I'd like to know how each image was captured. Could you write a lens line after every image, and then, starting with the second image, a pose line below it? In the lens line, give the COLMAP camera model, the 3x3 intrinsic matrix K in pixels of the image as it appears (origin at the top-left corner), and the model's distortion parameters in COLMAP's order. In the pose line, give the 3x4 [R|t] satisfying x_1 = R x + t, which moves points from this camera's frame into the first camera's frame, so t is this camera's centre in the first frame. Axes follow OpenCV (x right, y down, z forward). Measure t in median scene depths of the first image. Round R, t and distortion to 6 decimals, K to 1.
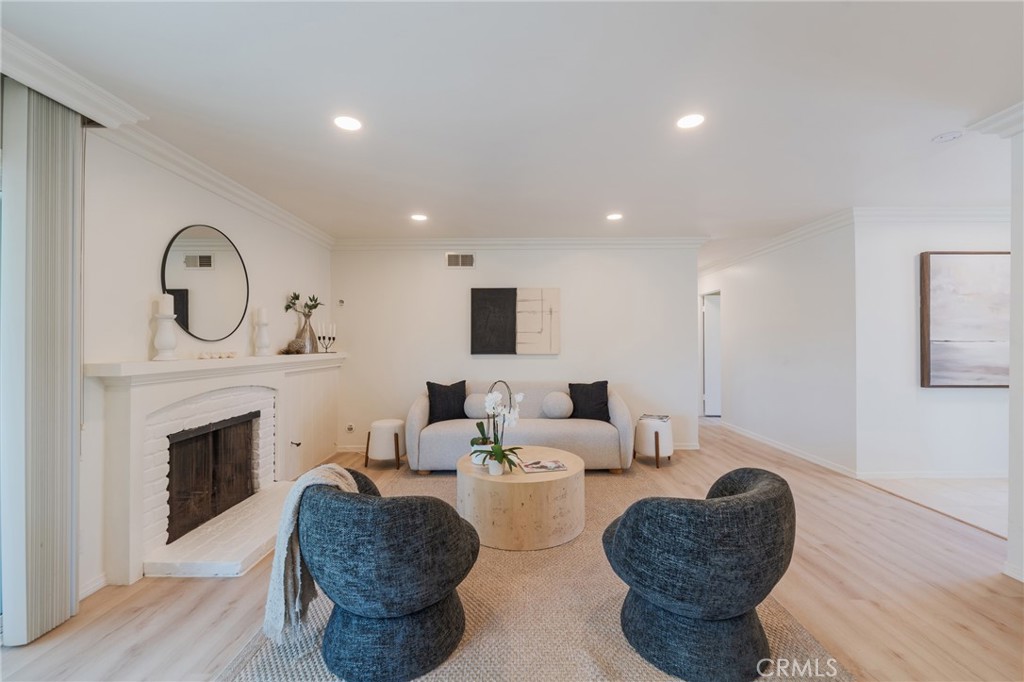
lens RADIAL K [[414.8, 0, 502.7], [0, 414.8, 341.0], [0, 0, 1]] dist [-0.001188, -0.000323]
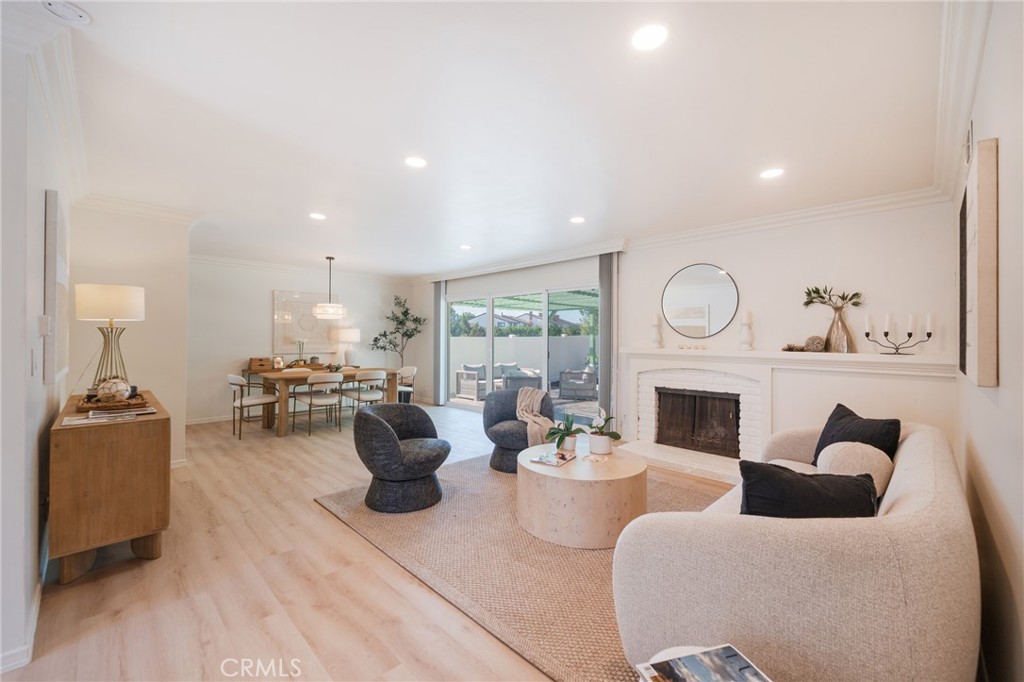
lens RADIAL K [[414.8, 0, 502.7], [0, 414.8, 341.0], [0, 0, 1]] dist [-0.001188, -0.000323]
pose [[-0.709950, 0.003158, -0.704245, 0.818863], [-0.005463, 0.999935, 0.009992, 0.002280], [0.704231, 0.010941, -0.709887, 1.488377]]
